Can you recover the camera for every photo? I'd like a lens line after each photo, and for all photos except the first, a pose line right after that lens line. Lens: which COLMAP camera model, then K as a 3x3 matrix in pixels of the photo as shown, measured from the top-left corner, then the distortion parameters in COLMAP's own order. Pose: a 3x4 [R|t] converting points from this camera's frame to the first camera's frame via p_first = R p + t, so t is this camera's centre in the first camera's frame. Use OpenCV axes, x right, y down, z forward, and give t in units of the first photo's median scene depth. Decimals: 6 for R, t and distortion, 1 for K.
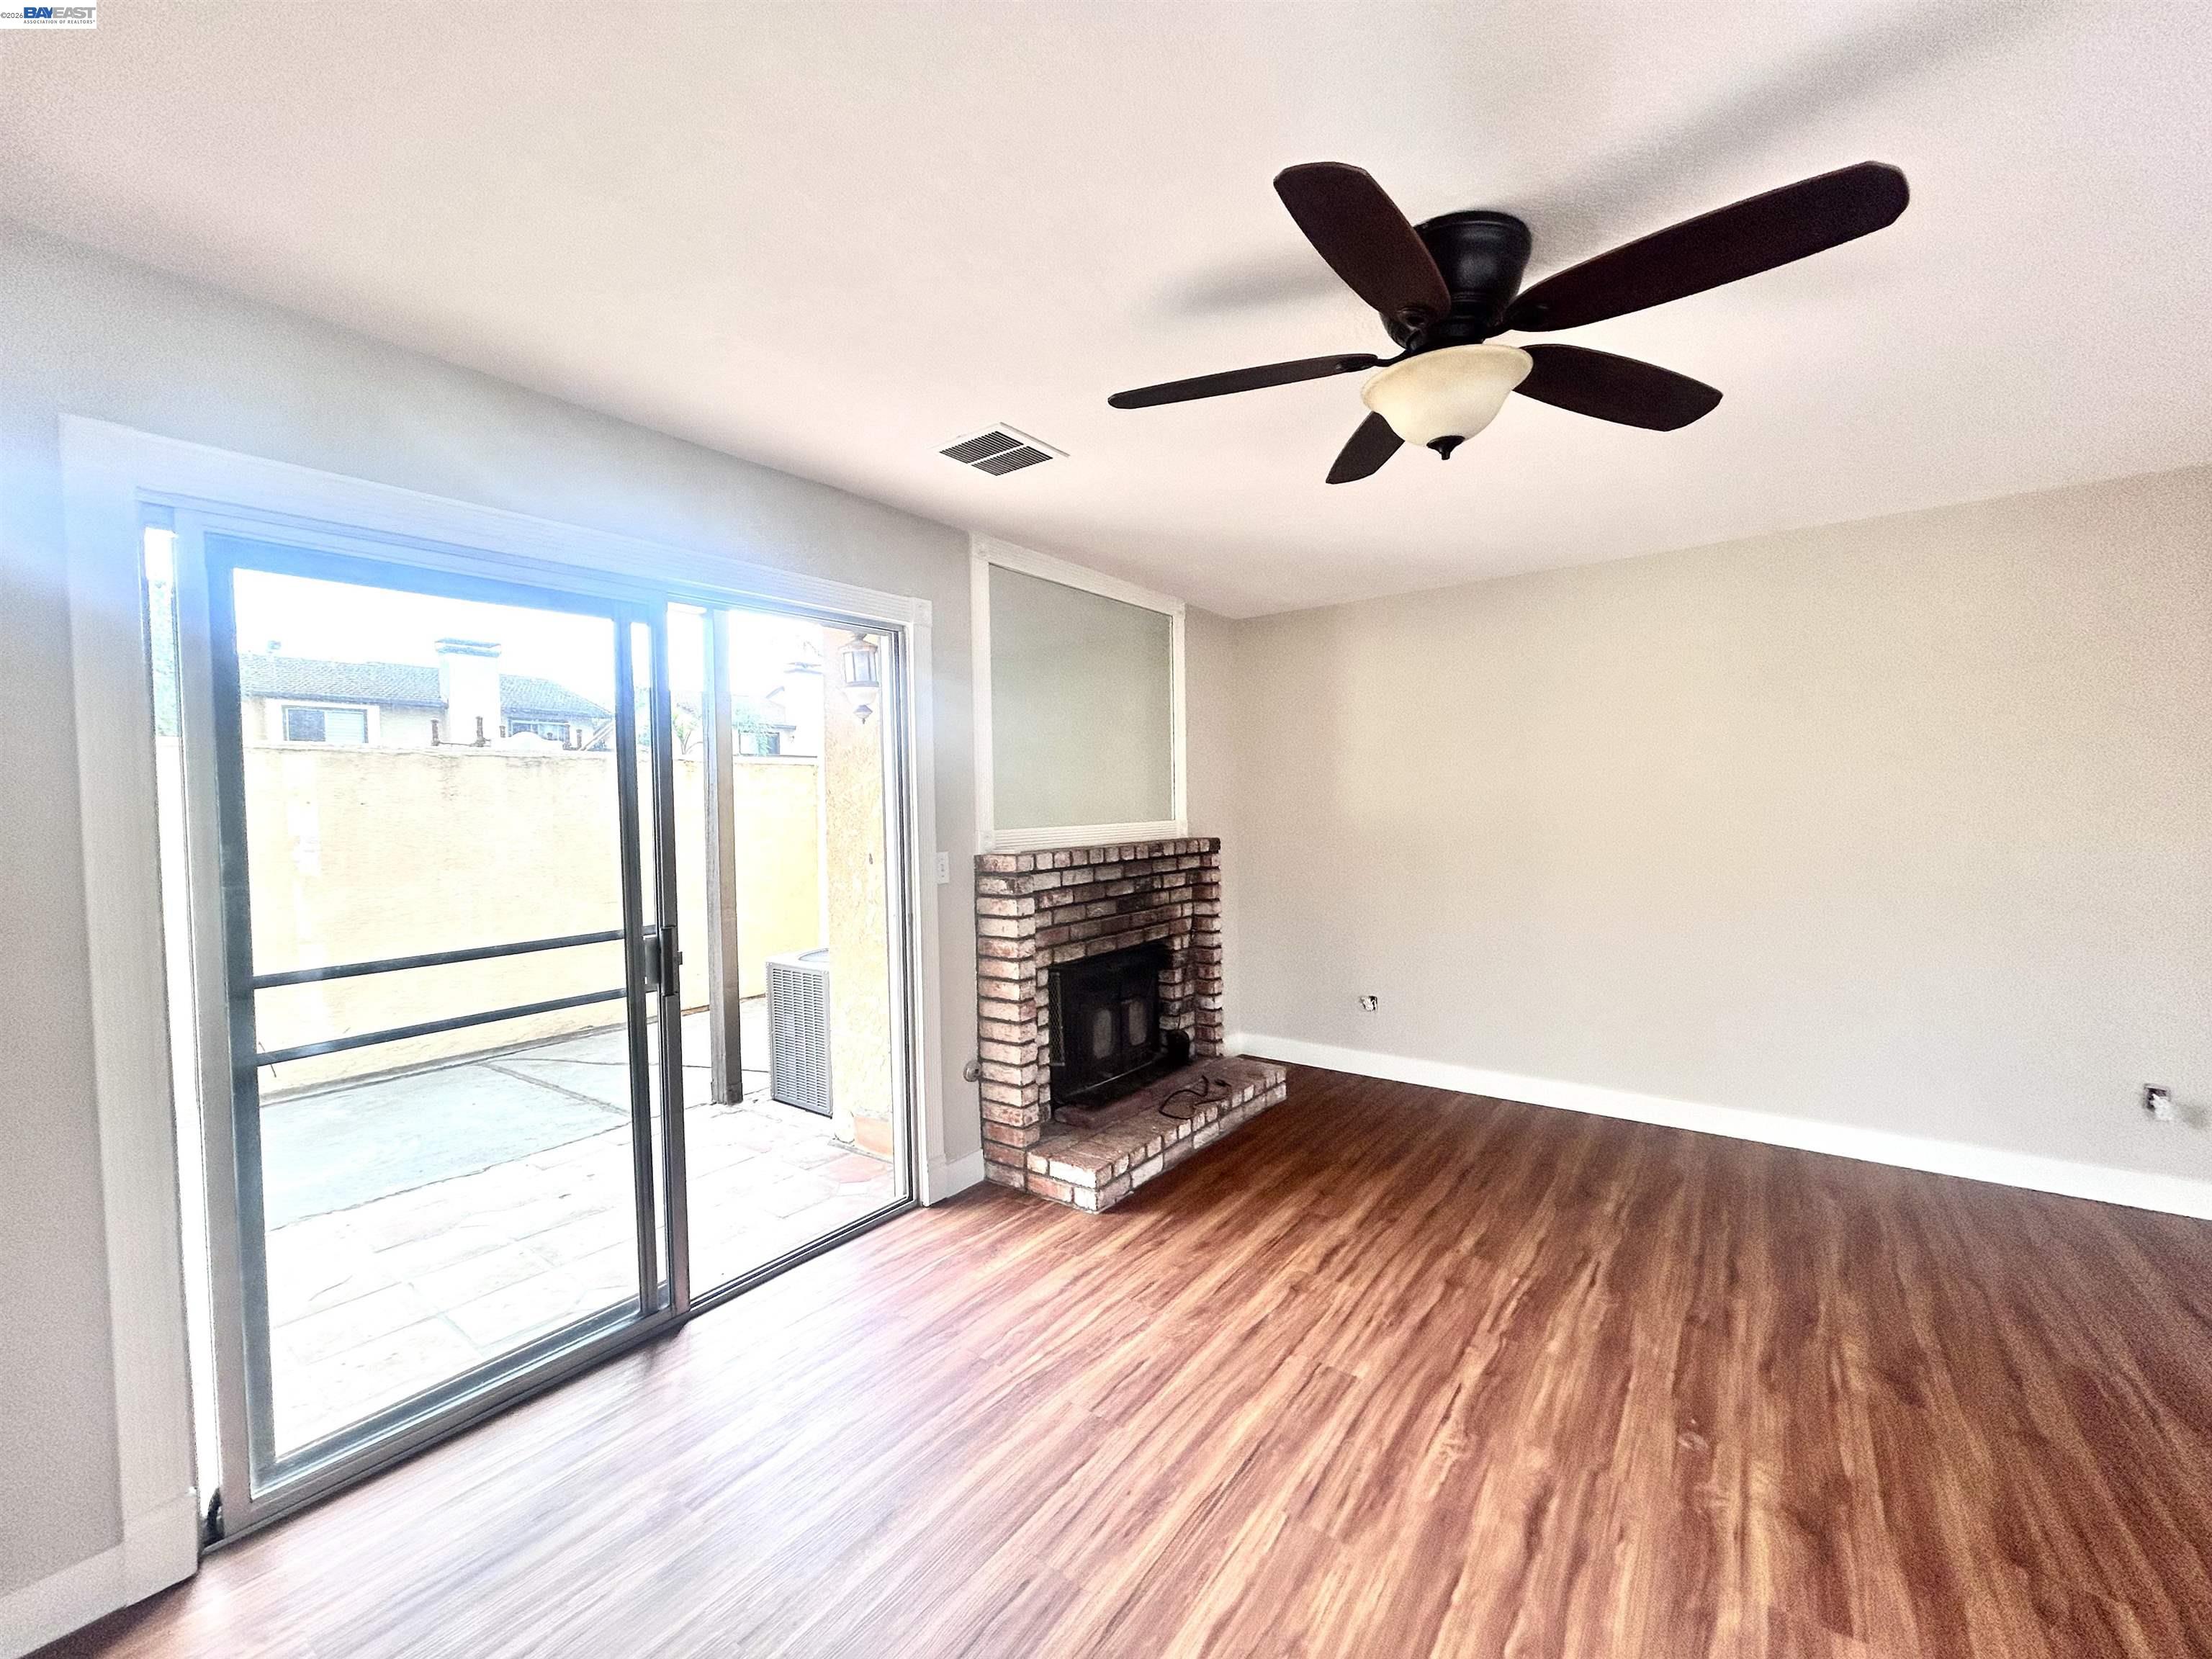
lens RADIAL K [[888.3, 0, 1102.6], [0, 888.3, 827.1], [0, 0, 1]] dist [0.001311, -0.000587]
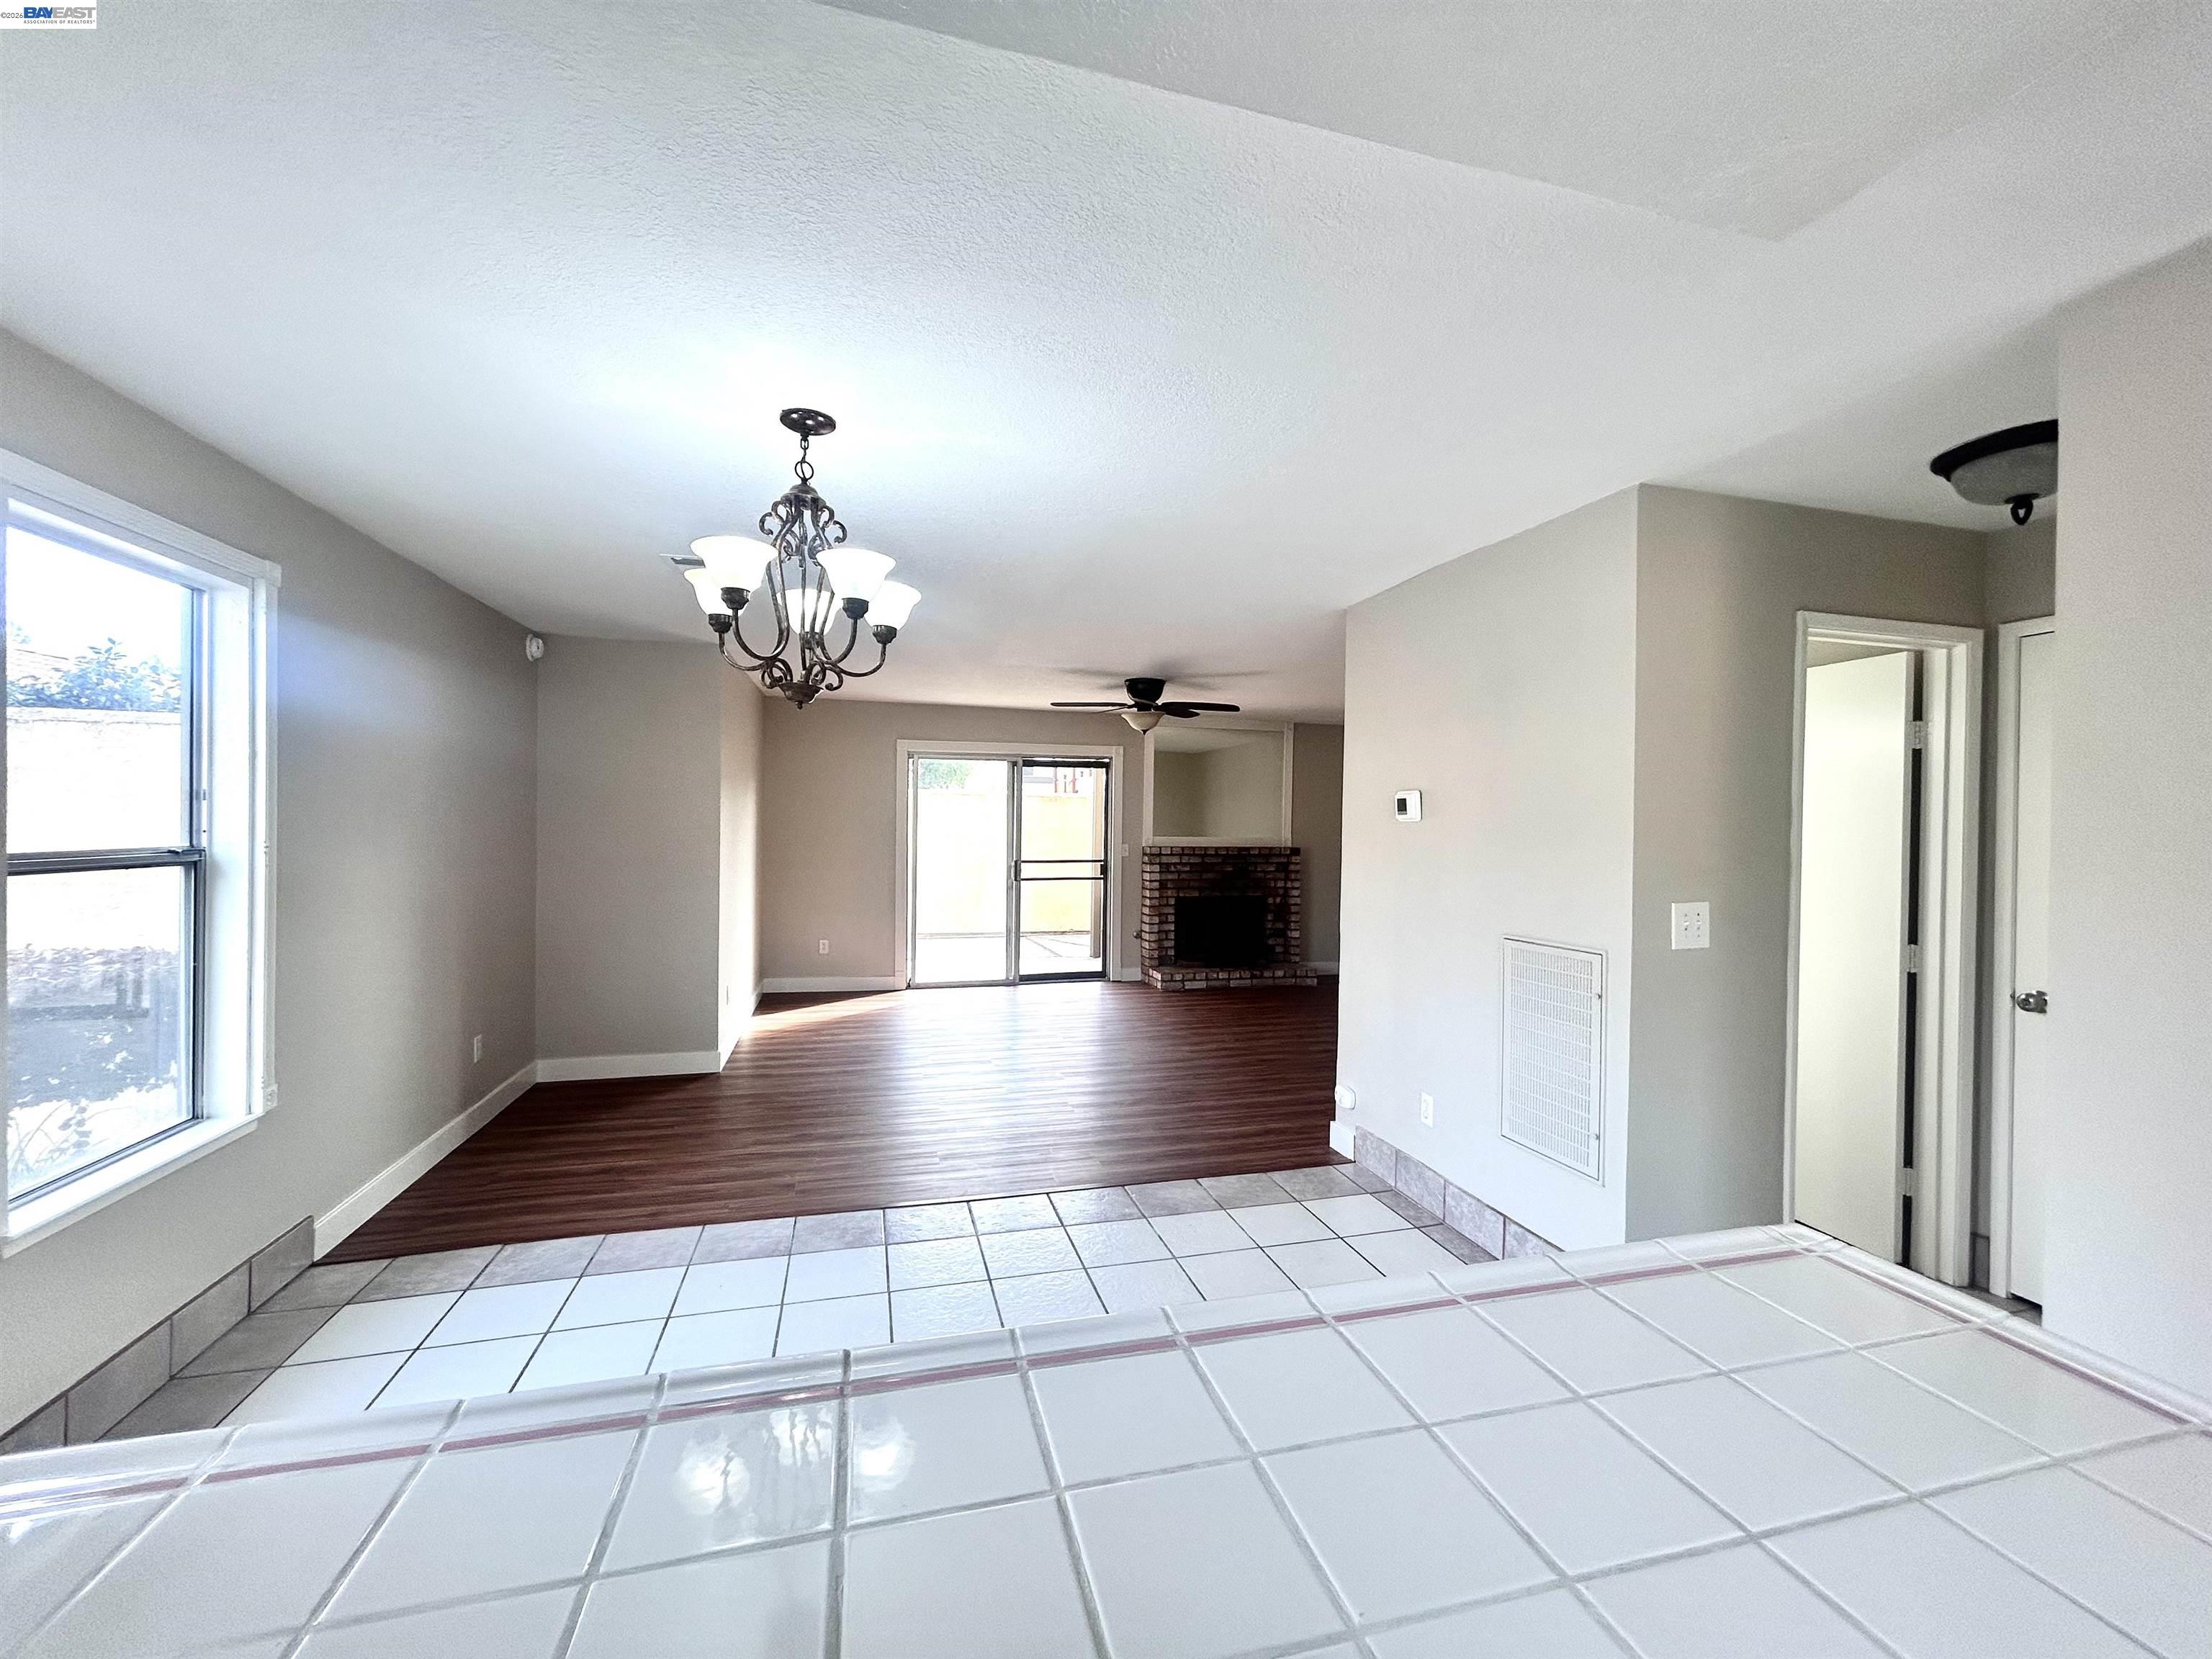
lens RADIAL K [[888.3, 0, 1105.4], [0, 888.3, 828.8], [0, 0, 1]] dist [0.001311, -0.000587]
pose [[0.790810, 0.034468, -0.611090, 1.339181], [-0.044421, 0.999012, -0.001137, -0.010504], [0.610448, 0.028044, 0.791560, -1.052968]]
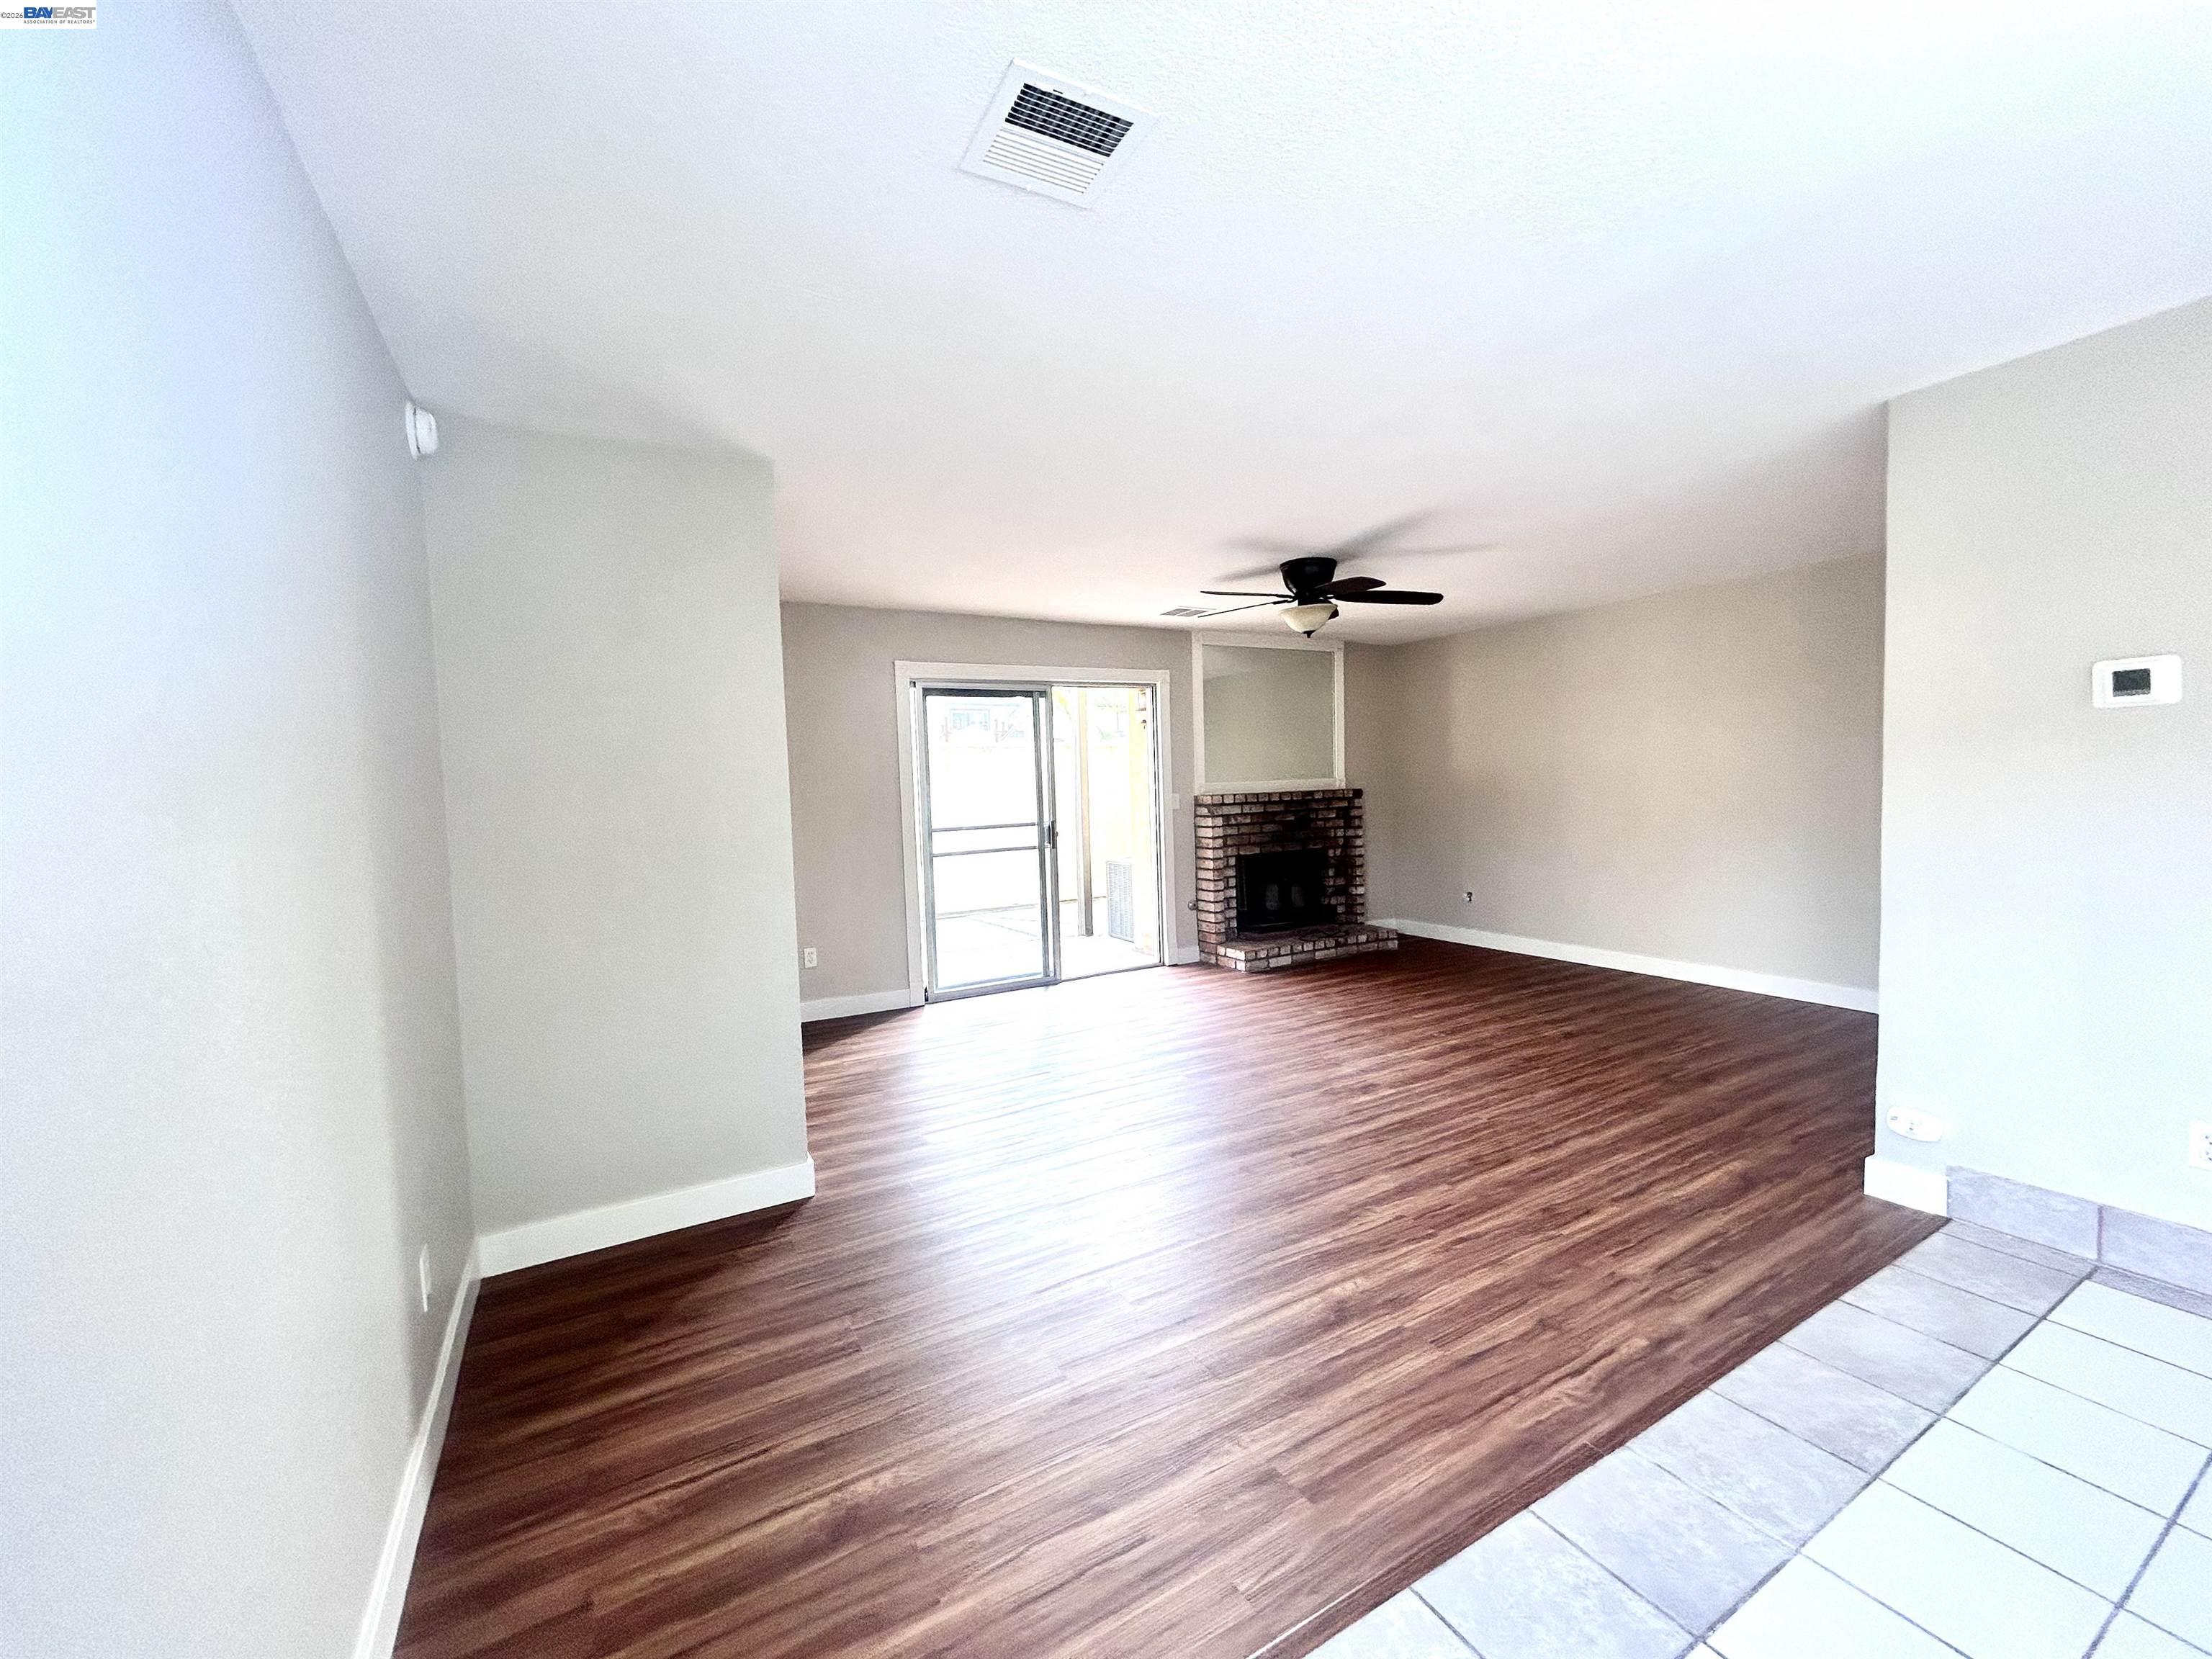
lens RADIAL K [[888.3, 0, 1104.5], [0, 888.3, 830.1], [0, 0, 1]] dist [0.001311, -0.000587]
pose [[0.917840, 0.012079, -0.396766, 0.478961], [0.003753, 0.999228, 0.039101, 0.031025], [0.396932, -0.037378, 0.917087, -0.929089]]
